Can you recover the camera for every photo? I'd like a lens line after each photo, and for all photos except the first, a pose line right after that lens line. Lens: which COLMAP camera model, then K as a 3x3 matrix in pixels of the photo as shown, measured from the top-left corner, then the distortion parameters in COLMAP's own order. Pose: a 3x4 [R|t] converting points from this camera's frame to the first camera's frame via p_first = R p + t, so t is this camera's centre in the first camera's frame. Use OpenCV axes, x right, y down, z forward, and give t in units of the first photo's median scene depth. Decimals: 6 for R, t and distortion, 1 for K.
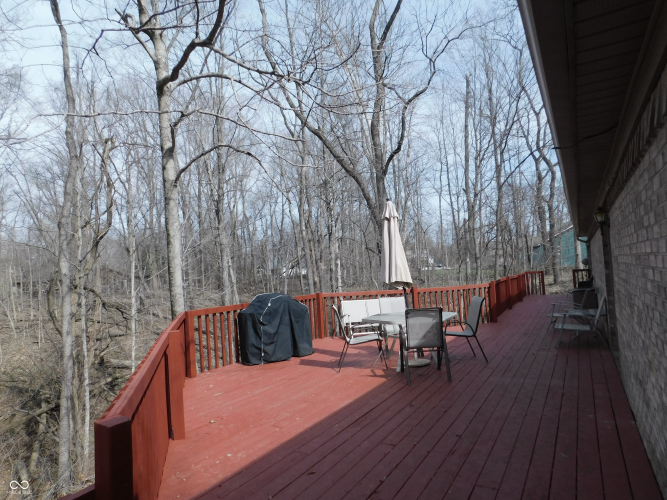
lens RADIAL K [[435.8, 0, 333.5], [0, 435.8, 250.0], [0, 0, 1]] dist [-0.088171, 0.073322]
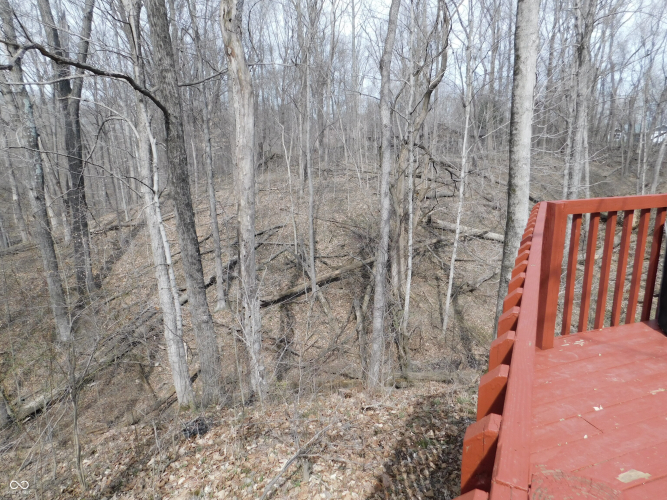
lens RADIAL K [[436.3, 0, 333.5], [0, 436.3, 250.0], [0, 0, 1]] dist [-0.083705, 0.068988]
pose [[0.742787, 0.200578, -0.638777, -0.069946], [0.008632, 0.951122, 0.308694, 0.017305], [0.669472, -0.234808, 0.704750, 0.173117]]
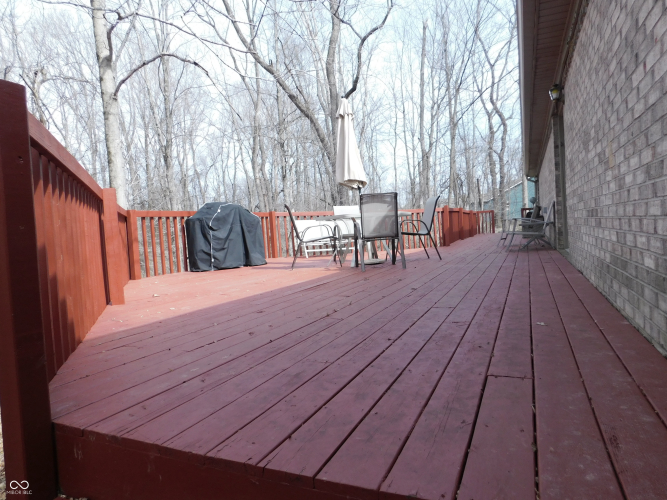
lens RADIAL K [[436.3, 0, 333.5], [0, 436.3, 250.0], [0, 0, 1]] dist [-0.083705, 0.068988]
pose [[0.994678, -0.007322, 0.102770, 0.001574], [-0.001745, 0.996132, 0.087854, 0.046358], [-0.103016, -0.087566, 0.990818, 0.007625]]
